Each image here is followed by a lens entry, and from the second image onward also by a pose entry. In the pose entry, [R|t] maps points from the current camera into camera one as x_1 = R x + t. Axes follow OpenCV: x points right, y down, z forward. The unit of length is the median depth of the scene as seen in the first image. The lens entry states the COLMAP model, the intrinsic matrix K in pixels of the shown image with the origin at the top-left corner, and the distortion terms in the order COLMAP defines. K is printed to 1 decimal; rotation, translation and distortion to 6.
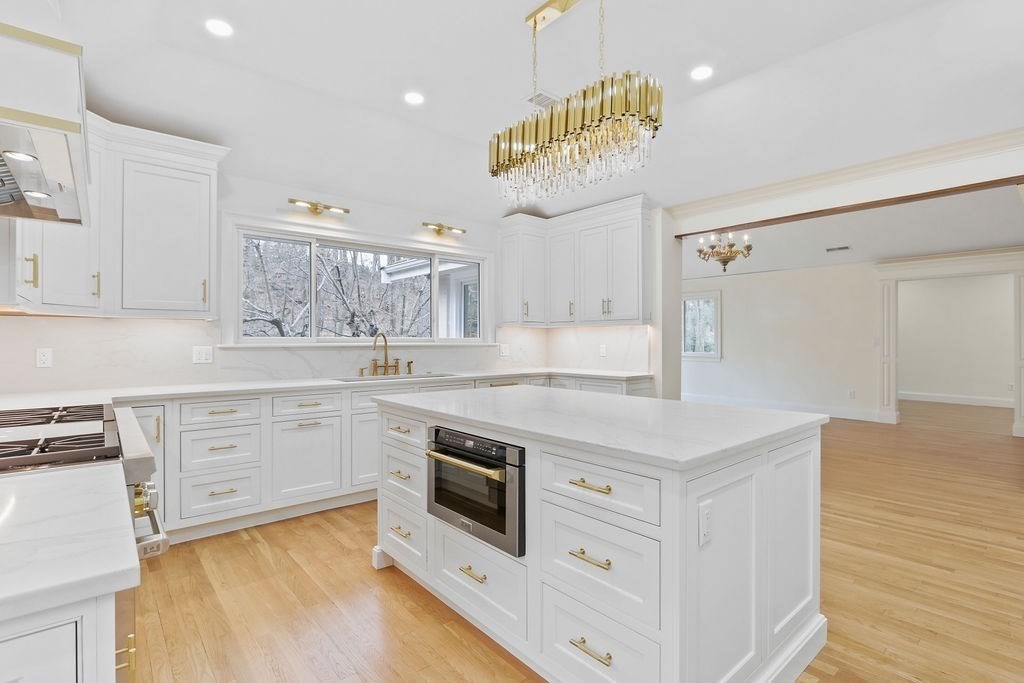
lens RADIAL K [[480.3, 0, 514.4], [0, 480.3, 341.6], [0, 0, 1]] dist [-0.015994, 0.000130]
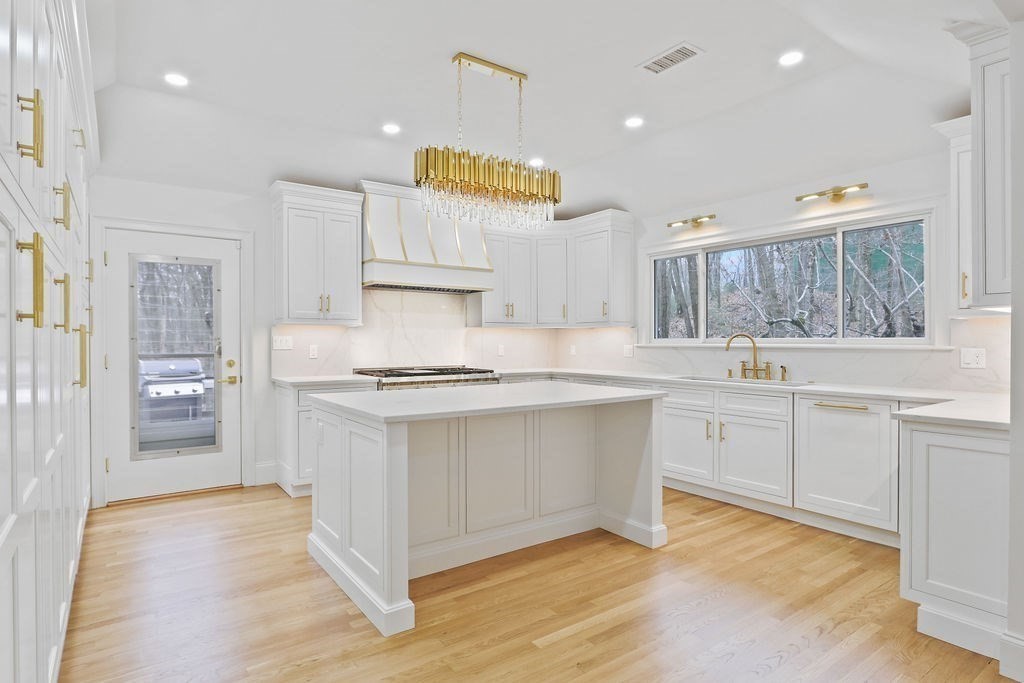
lens RADIAL K [[534.8, 0, 516.0], [0, 534.8, 340.5], [0, 0, 1]] dist [-0.002978, -0.000363]
pose [[-0.062203, 0.000239, -0.998063, 0.803048], [-0.004811, 0.999988, 0.000539, -0.003278], [0.998052, 0.004835, -0.062201, 0.603031]]
